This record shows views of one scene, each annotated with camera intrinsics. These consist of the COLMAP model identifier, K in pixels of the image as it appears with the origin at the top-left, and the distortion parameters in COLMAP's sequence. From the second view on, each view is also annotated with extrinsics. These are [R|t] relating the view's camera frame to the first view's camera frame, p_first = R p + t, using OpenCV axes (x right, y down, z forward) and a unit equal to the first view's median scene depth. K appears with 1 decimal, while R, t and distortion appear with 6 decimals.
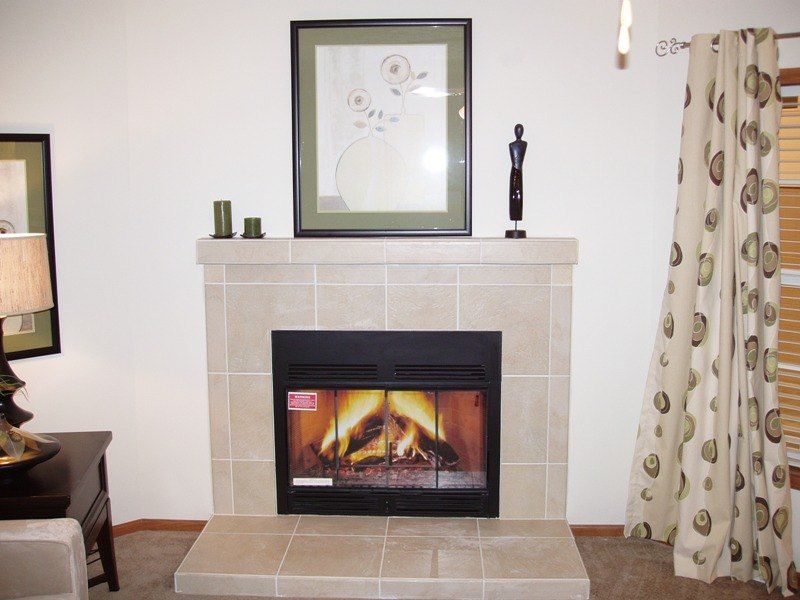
lens RADIAL K [[887.6, 0, 400.0], [0, 887.6, 300.0], [0, 0, 1]] dist [-0.160332, -0.018264]
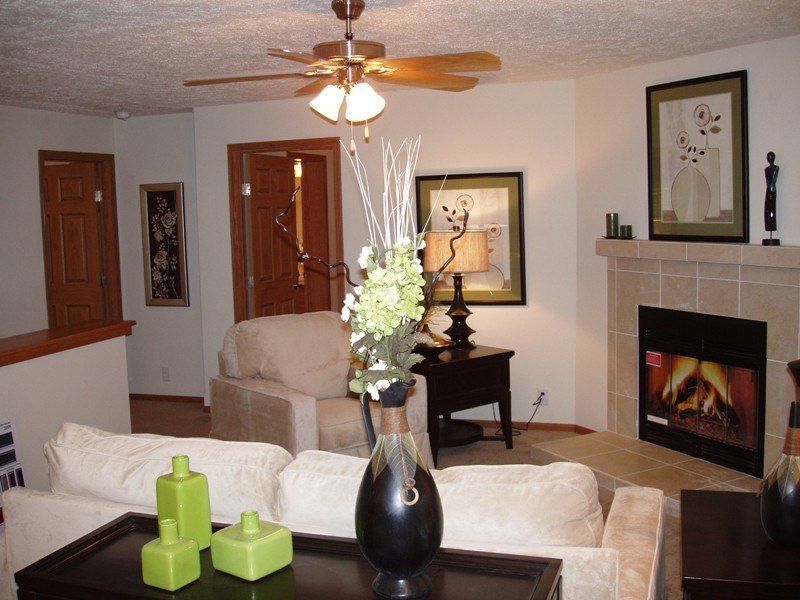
lens RADIAL K [[887.6, 0, 400.0], [0, 887.6, 300.0], [0, 0, 1]] dist [-0.160332, -0.018264]
pose [[0.468944, 0.083729, -0.879250, 0.924368], [-0.095173, 0.994490, 0.043943, 0.000826], [0.878085, 0.063074, 0.474329, -0.001029]]
